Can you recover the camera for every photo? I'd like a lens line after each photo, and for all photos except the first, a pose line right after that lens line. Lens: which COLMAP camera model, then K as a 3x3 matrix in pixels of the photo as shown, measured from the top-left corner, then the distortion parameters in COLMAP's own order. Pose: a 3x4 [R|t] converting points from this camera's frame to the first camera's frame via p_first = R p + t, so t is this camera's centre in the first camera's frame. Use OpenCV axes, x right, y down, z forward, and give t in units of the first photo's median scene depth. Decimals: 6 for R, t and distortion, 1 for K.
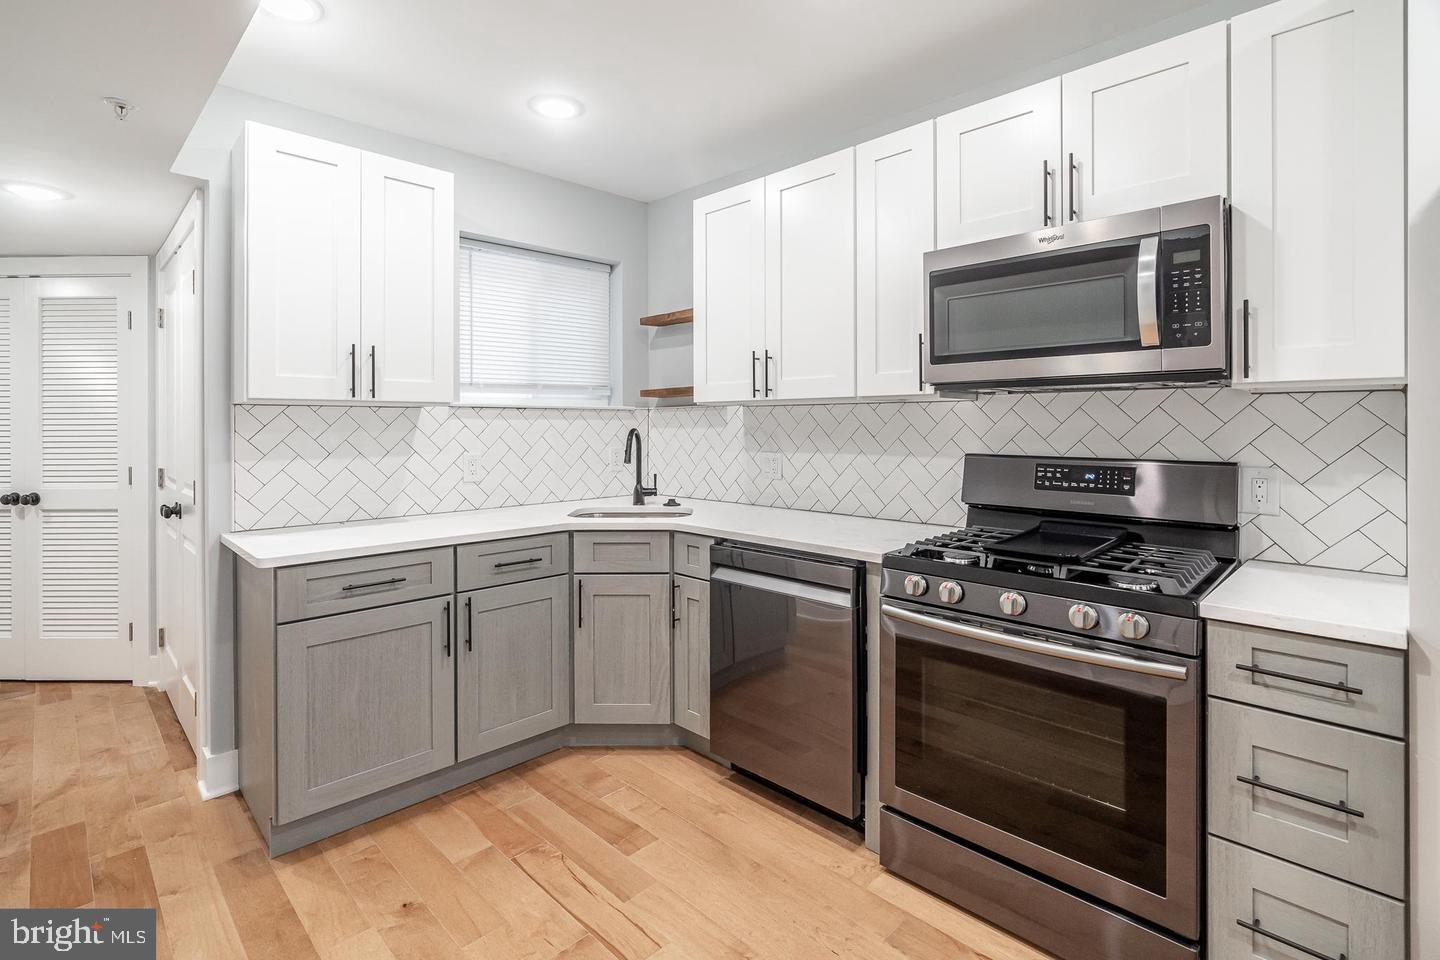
lens RADIAL K [[679.2, 0, 713.6], [0, 679.2, 422.0], [0, 0, 1]] dist [-0.000641, -0.000074]
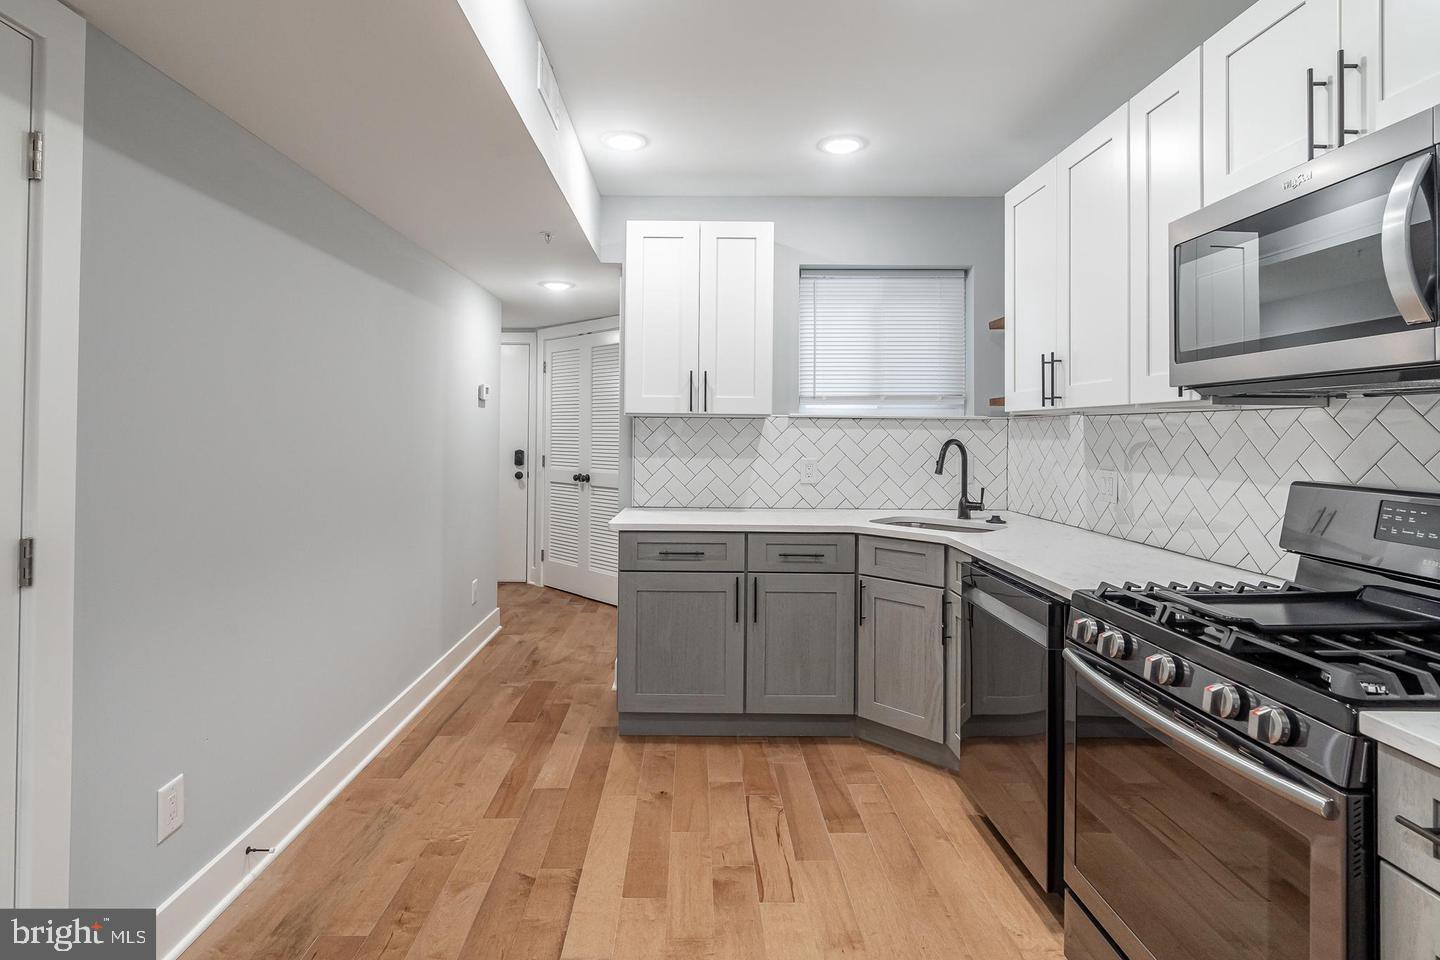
lens RADIAL K [[718.4, 0, 714.8], [0, 718.4, 418.6], [0, 0, 1]] dist [-0.000827, 0.000423]
pose [[0.724836, -0.002658, -0.688917, 0.449853], [-0.008880, 0.999873, -0.013201, -0.004289], [0.688865, 0.015686, 0.724720, 0.027126]]
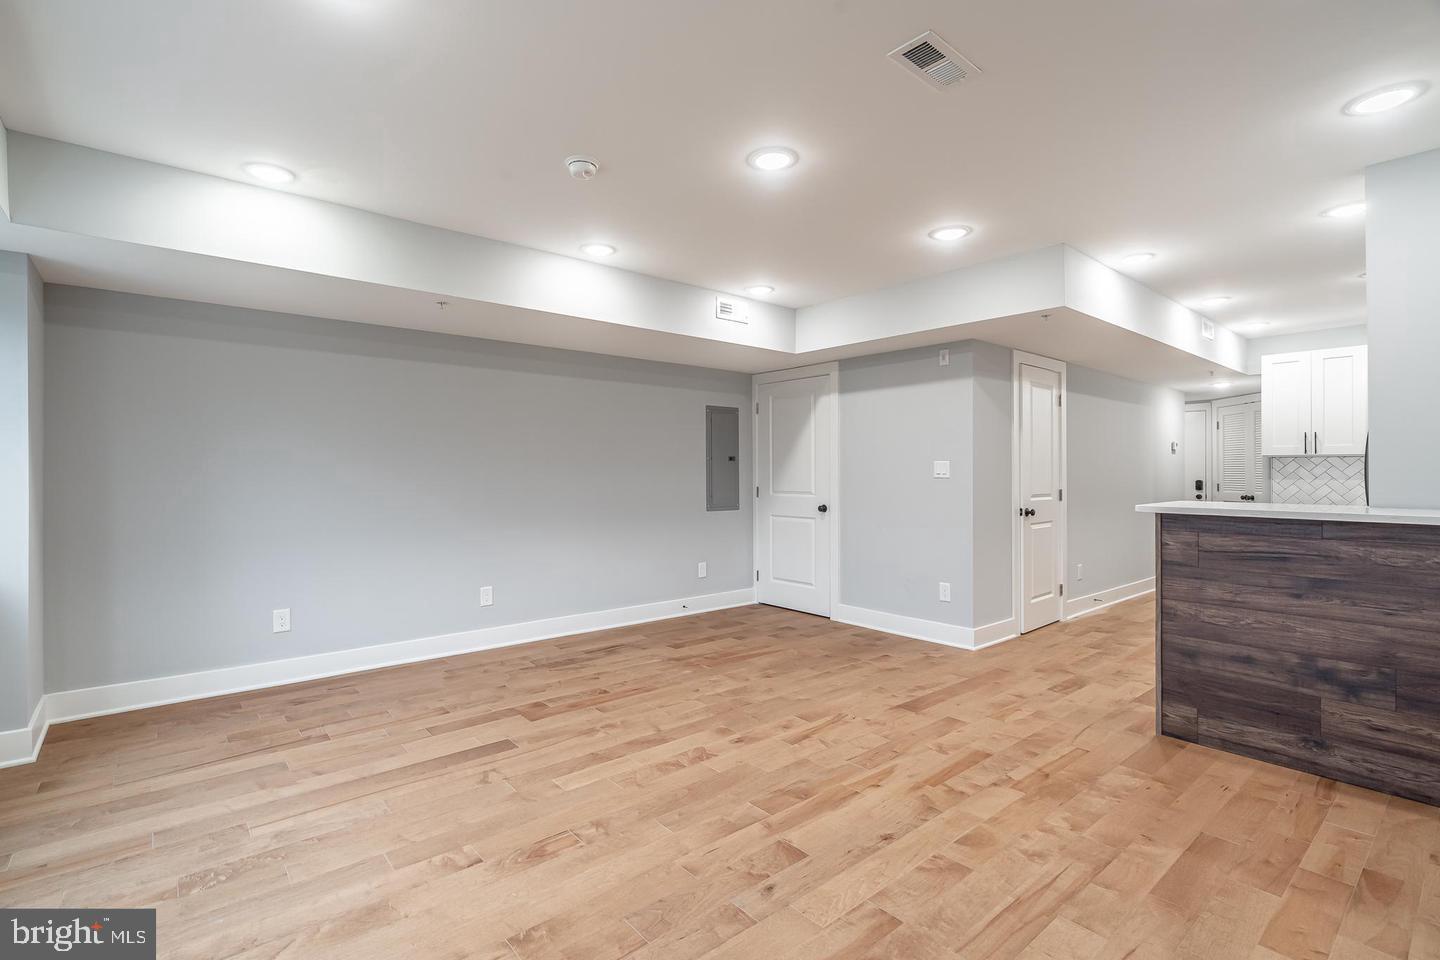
lens RADIAL K [[670.8, 0, 703.4], [0, 670.8, 470.1], [0, 0, 1]] dist [-0.004516, 0.000168]
pose [[-0.097416, -0.000301, -0.995244, 2.078260], [0.001544, 0.999999, -0.000454, 0.021405], [0.995243, -0.001581, -0.097415, -0.932481]]
